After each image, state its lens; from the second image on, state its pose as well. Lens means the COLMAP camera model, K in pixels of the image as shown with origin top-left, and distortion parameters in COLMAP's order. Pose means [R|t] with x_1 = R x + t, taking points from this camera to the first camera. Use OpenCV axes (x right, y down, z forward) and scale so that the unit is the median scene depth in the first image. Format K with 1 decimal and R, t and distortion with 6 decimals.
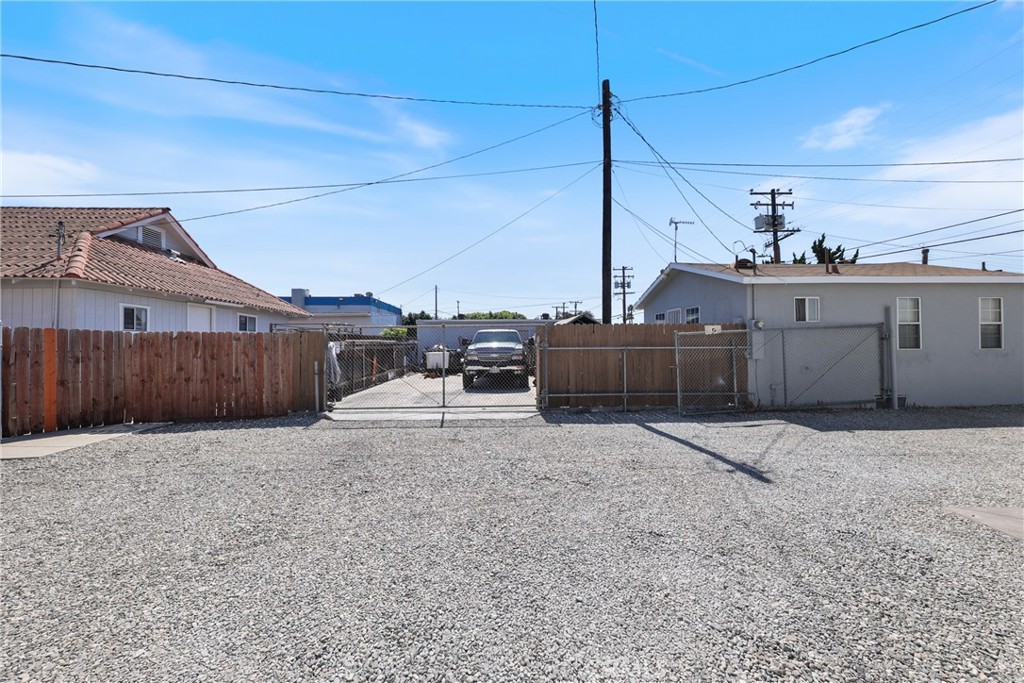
lens RADIAL K [[361.1, 0, 503.9], [0, 361.1, 340.1], [0, 0, 1]] dist [0.000543, 0.000146]
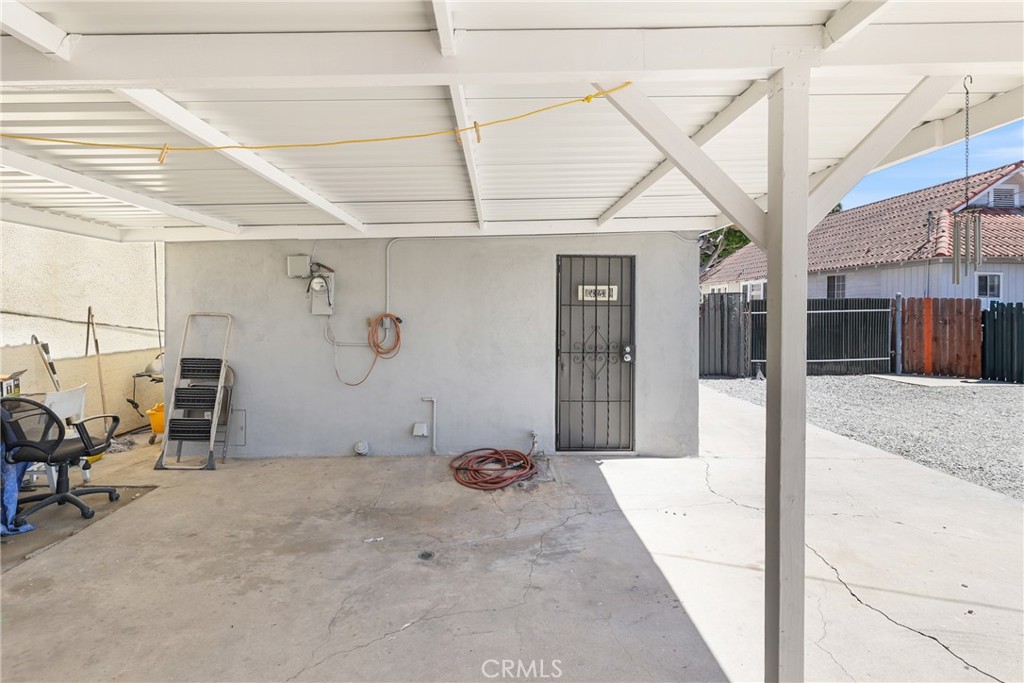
lens RADIAL K [[483.9, 0, 508.7], [0, 483.9, 313.3], [0, 0, 1]] dist [0.003691, 0.000664]
pose [[0.011166, 0.008187, -0.999904, 0.402203], [0.009705, 0.999918, 0.008296, -0.004049], [0.999891, -0.009797, 0.011086, -0.438680]]
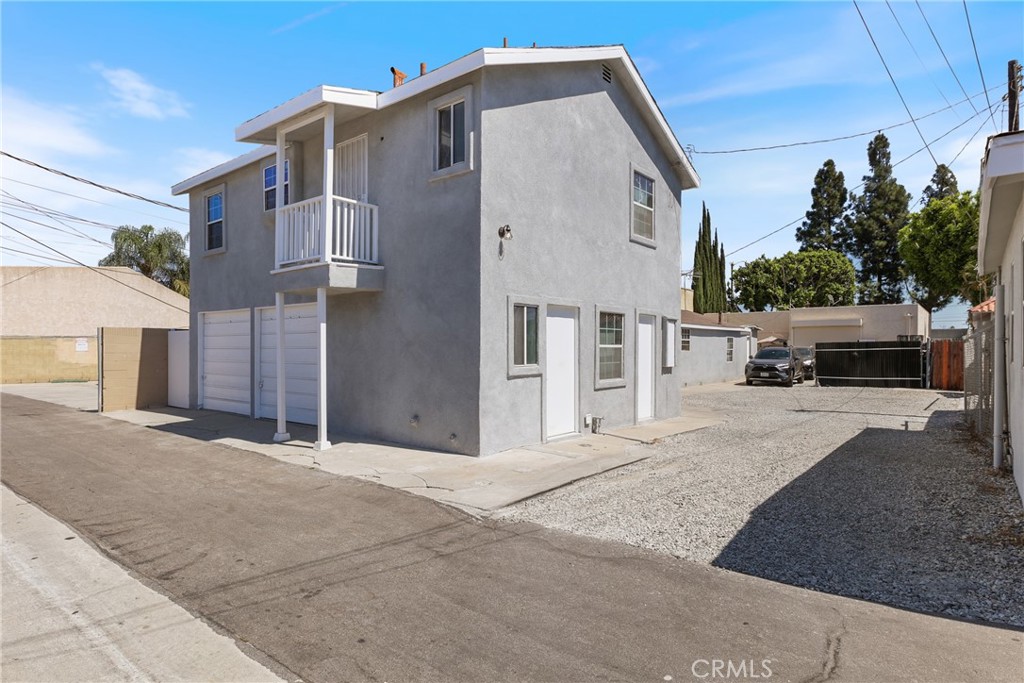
lens RADIAL K [[584.4, 0, 532.1], [0, 584.4, 350.3], [0, 0, 1]] dist [0.007515, 0.001545]
pose [[-0.676447, 0.006584, -0.736462, 2.193236], [0.011003, 0.999939, -0.001166, 0.002576], [0.736409, -0.008892, -0.676478, 1.179170]]
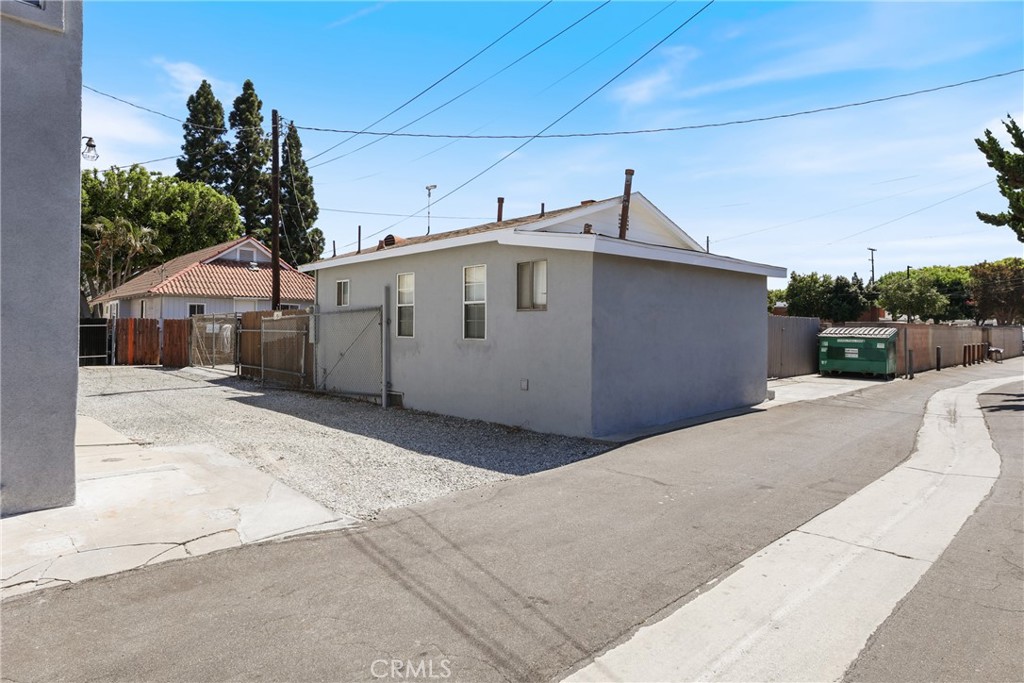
lens RADIAL K [[584.4, 0, 517.4], [0, 584.4, 344.9], [0, 0, 1]] dist [0.007515, 0.001545]
pose [[0.657547, 0.030376, -0.752801, 2.284477], [-0.002788, 0.999278, 0.037886, -0.007773], [0.753409, -0.022813, 0.657157, 0.325960]]
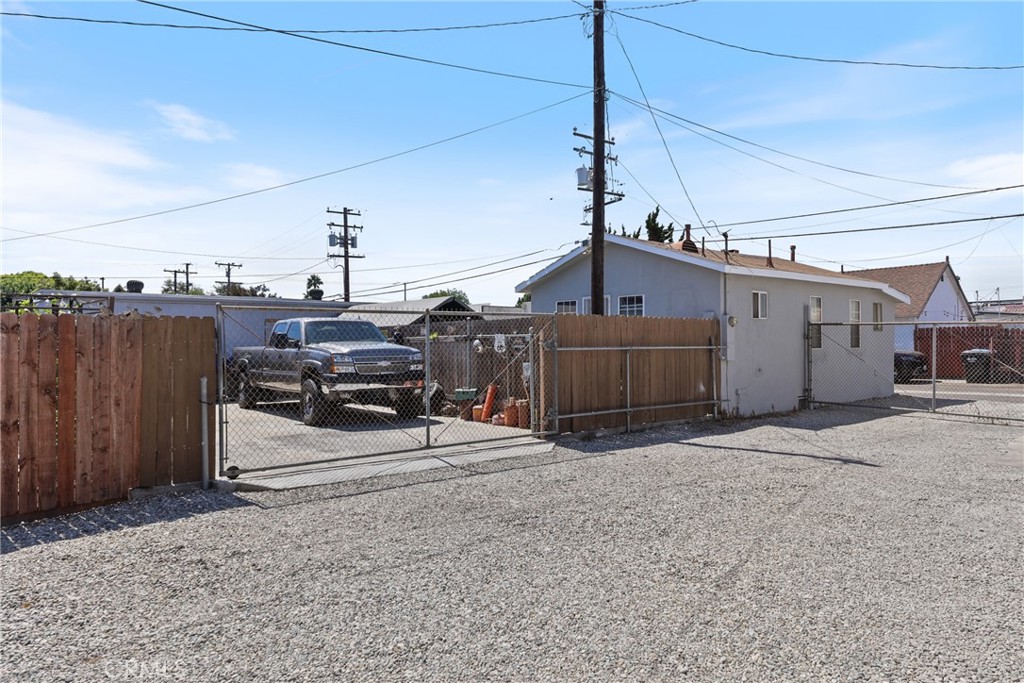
lens RADIAL K [[671.5, 0, 521.2], [0, 671.5, 348.4], [0, 0, 1]] dist [0.002584, -0.008608]
pose [[0.795003, -0.003200, 0.606597, -0.648407], [-0.004112, 0.999935, 0.010664, 0.007647], [-0.606591, -0.010972, 0.794938, 0.026347]]
